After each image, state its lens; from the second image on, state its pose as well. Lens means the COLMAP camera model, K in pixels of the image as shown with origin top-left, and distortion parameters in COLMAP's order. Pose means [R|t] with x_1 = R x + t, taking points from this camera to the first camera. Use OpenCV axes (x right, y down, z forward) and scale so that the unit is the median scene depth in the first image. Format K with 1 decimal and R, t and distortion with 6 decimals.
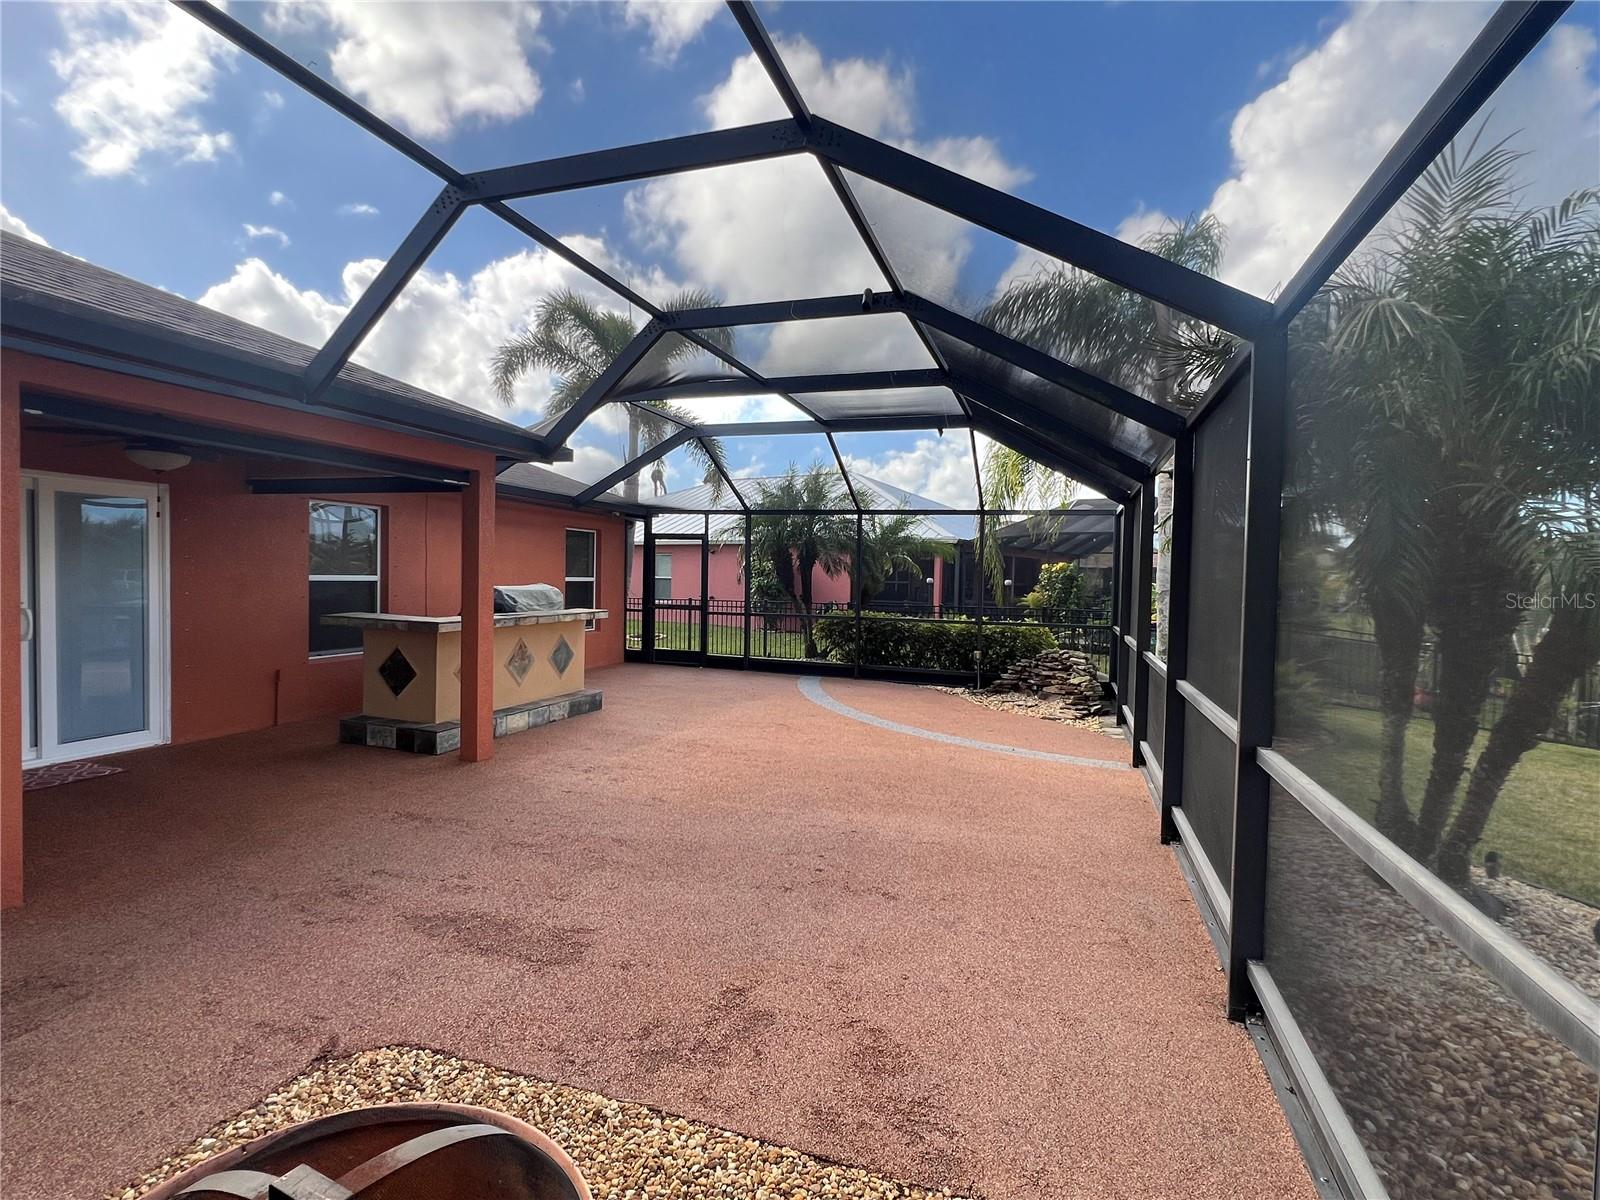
lens RADIAL K [[798.2, 0, 800.7], [0, 798.2, 600.9], [0, 0, 1]] dist [-0.000645, 0.001659]
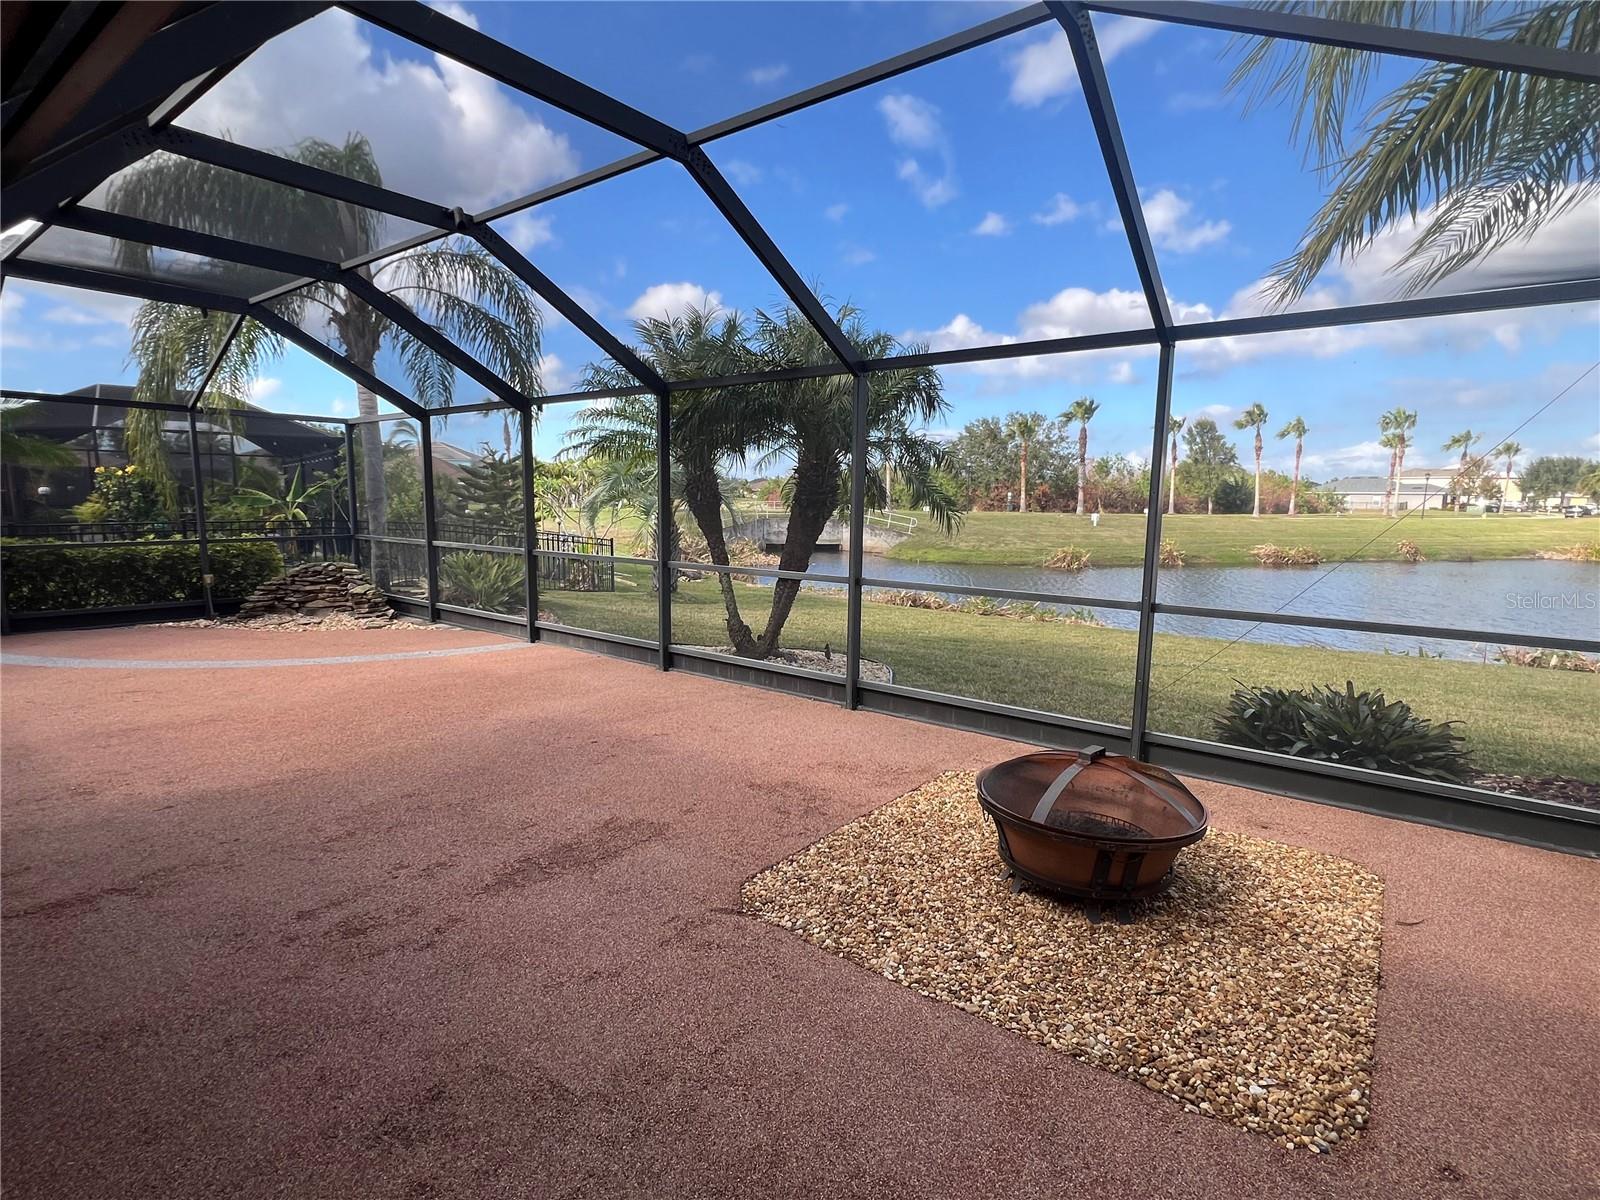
lens RADIAL K [[798.2, 0, 793.1], [0, 798.2, 595.6], [0, 0, 1]] dist [-0.000645, 0.001659]
pose [[0.336812, -0.137655, 0.931455, -0.826801], [0.026660, 0.990253, 0.136705, -0.034843], [-0.941194, -0.021211, 0.337199, 0.264661]]
